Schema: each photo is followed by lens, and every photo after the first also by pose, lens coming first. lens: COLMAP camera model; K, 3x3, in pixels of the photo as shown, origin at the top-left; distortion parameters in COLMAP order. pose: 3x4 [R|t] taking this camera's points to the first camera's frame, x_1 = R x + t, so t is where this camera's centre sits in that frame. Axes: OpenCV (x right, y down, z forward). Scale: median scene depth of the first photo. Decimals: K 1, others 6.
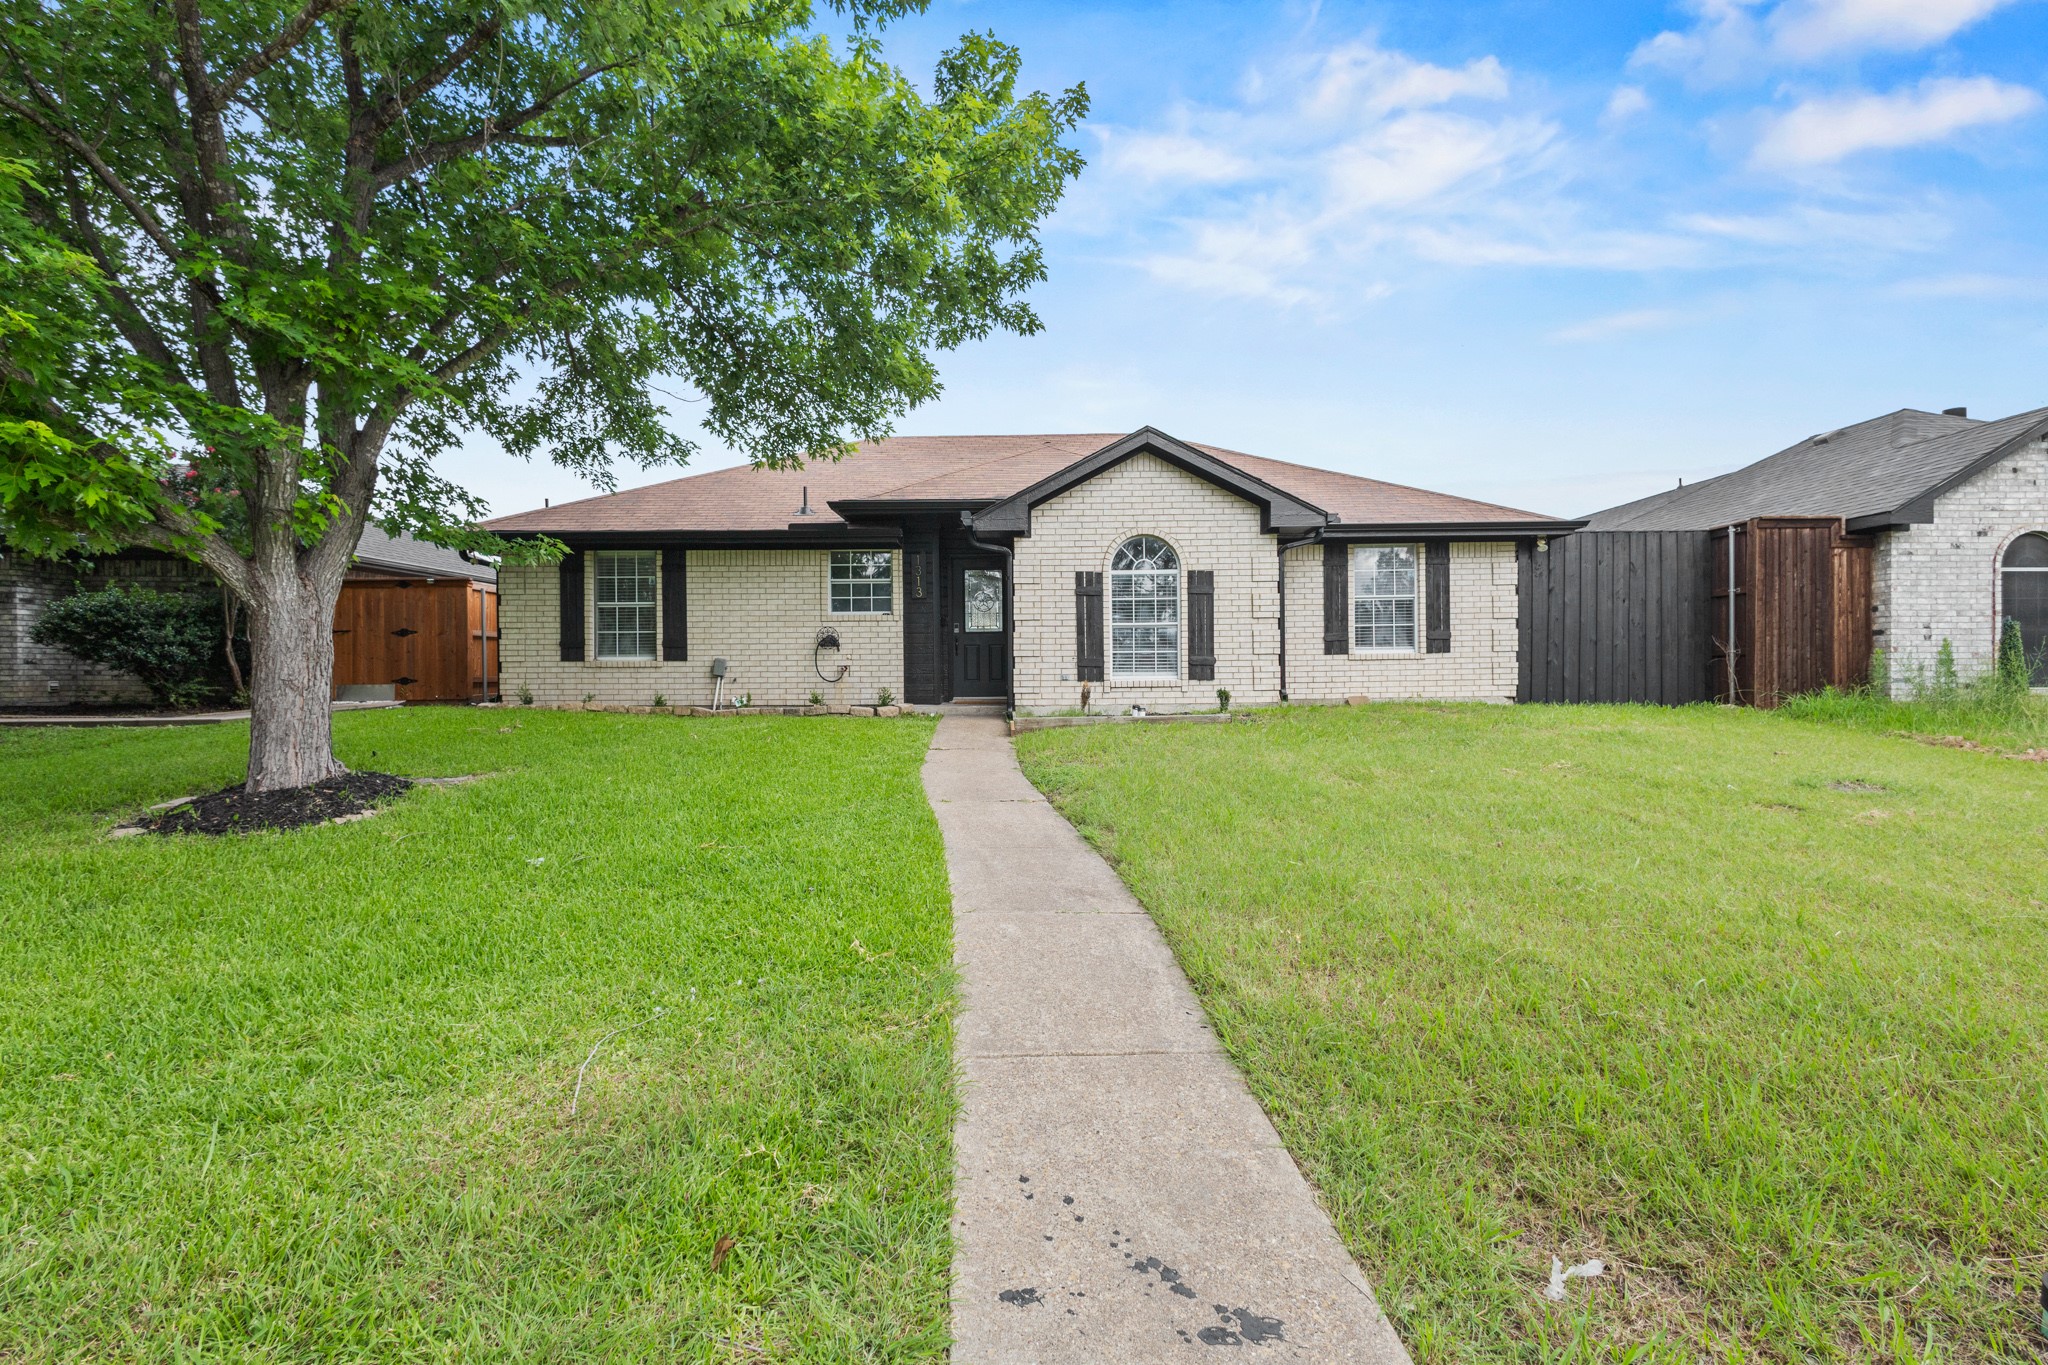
lens RADIAL K [[942.4, 0, 1024.1], [0, 942.4, 715.1], [0, 0, 1]] dist [0.002768, 0.000055]
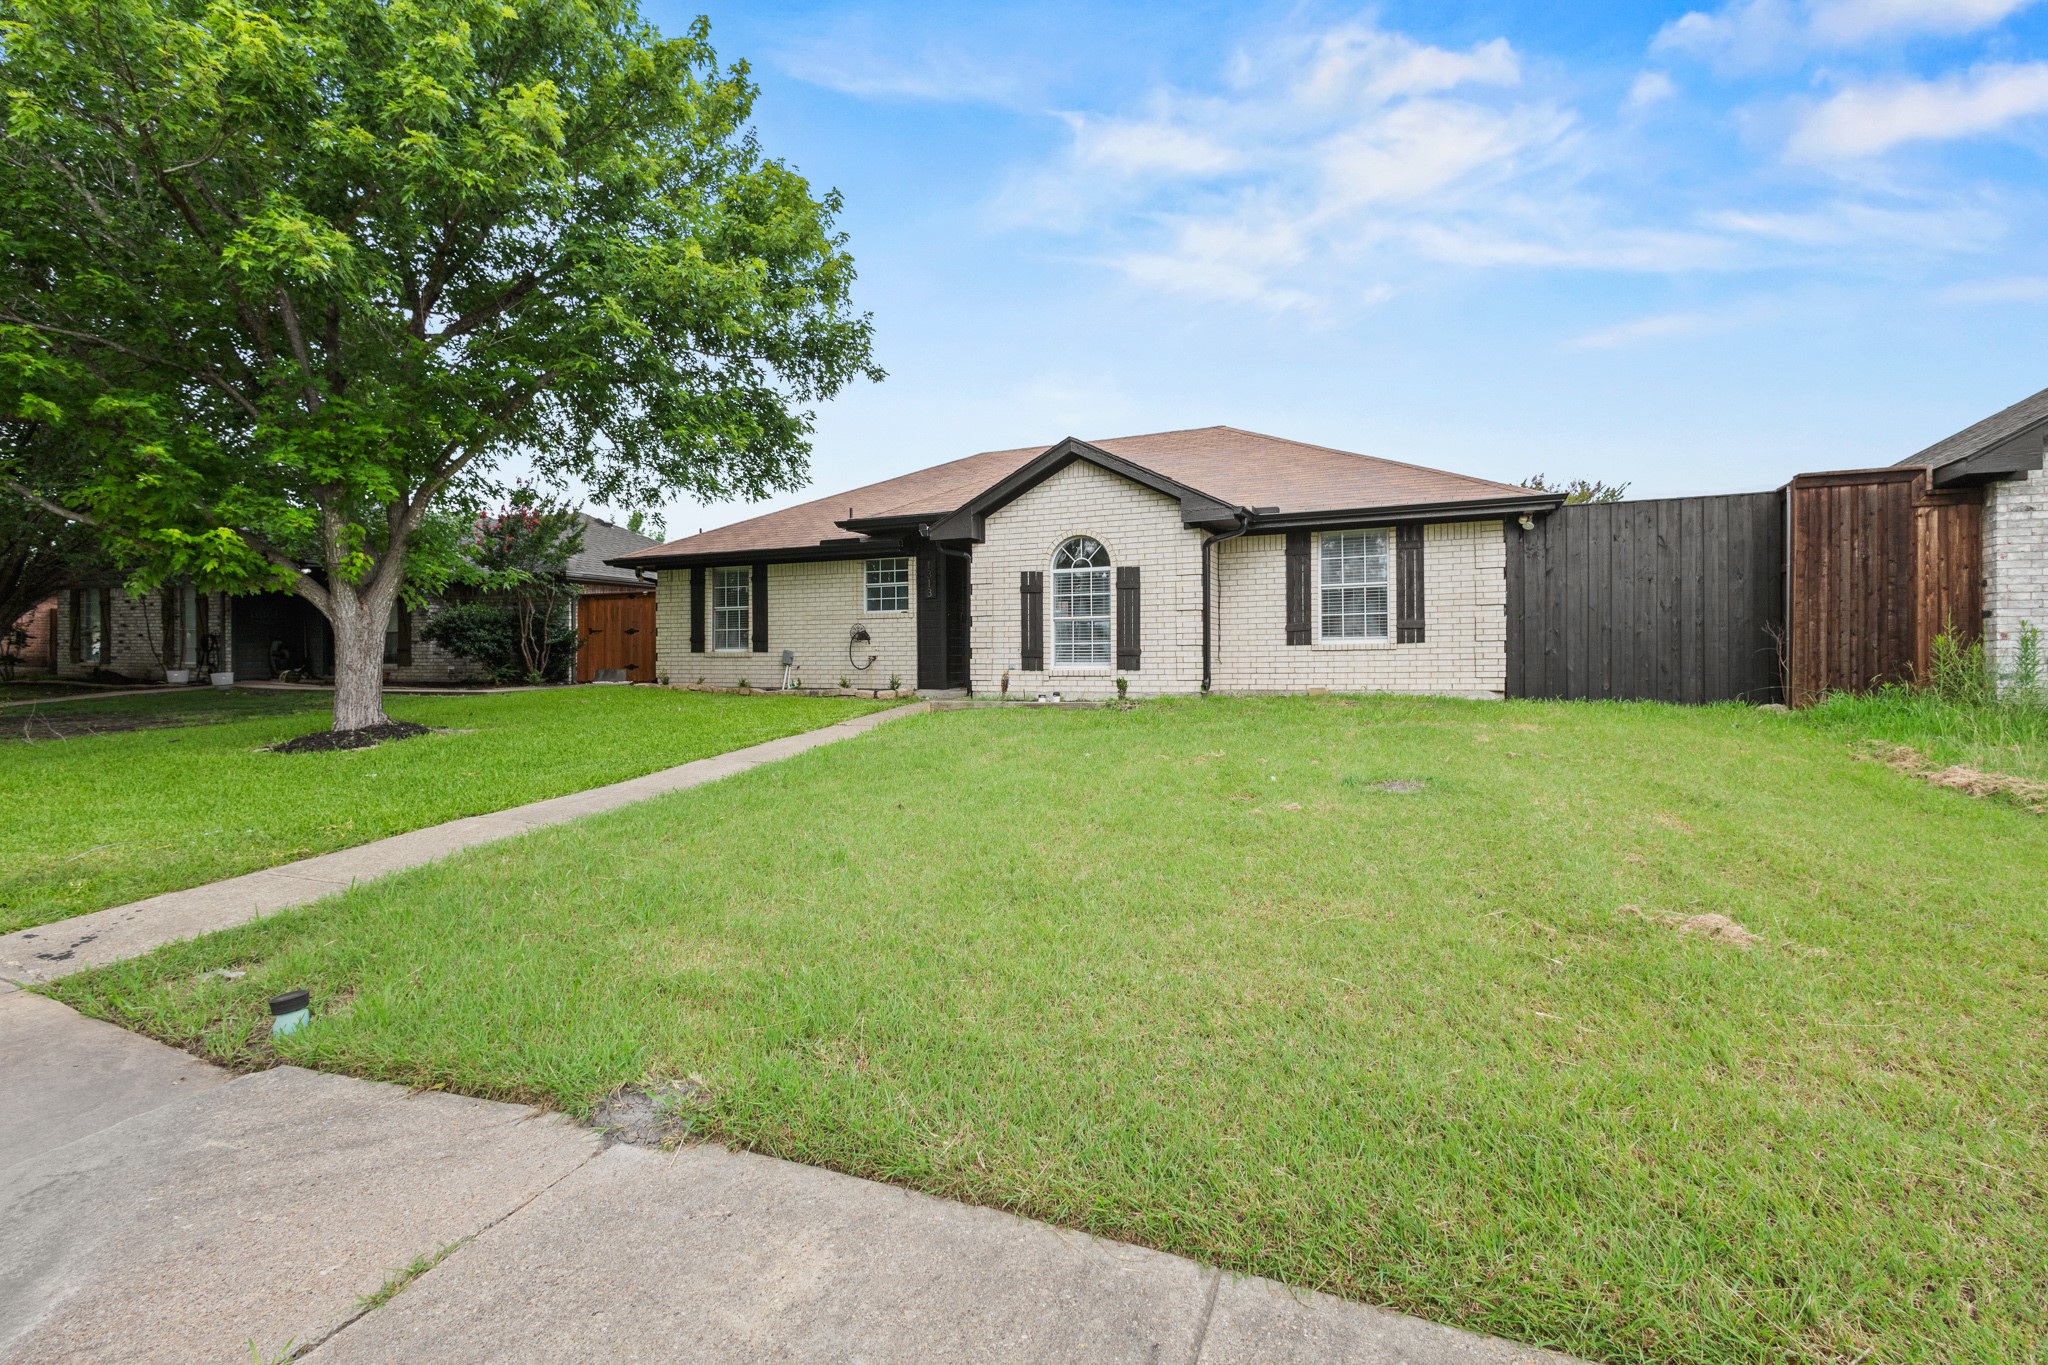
lens RADIAL K [[943.9, 0, 1024.0], [0, 943.9, 682.5], [0, 0, 1]] dist [-0.001531, 0.000116]
pose [[0.914128, 0.012164, -0.405242, 0.486926], [-0.021760, 0.999581, -0.019082, -0.000294], [0.404840, 0.026262, 0.914010, -0.013069]]
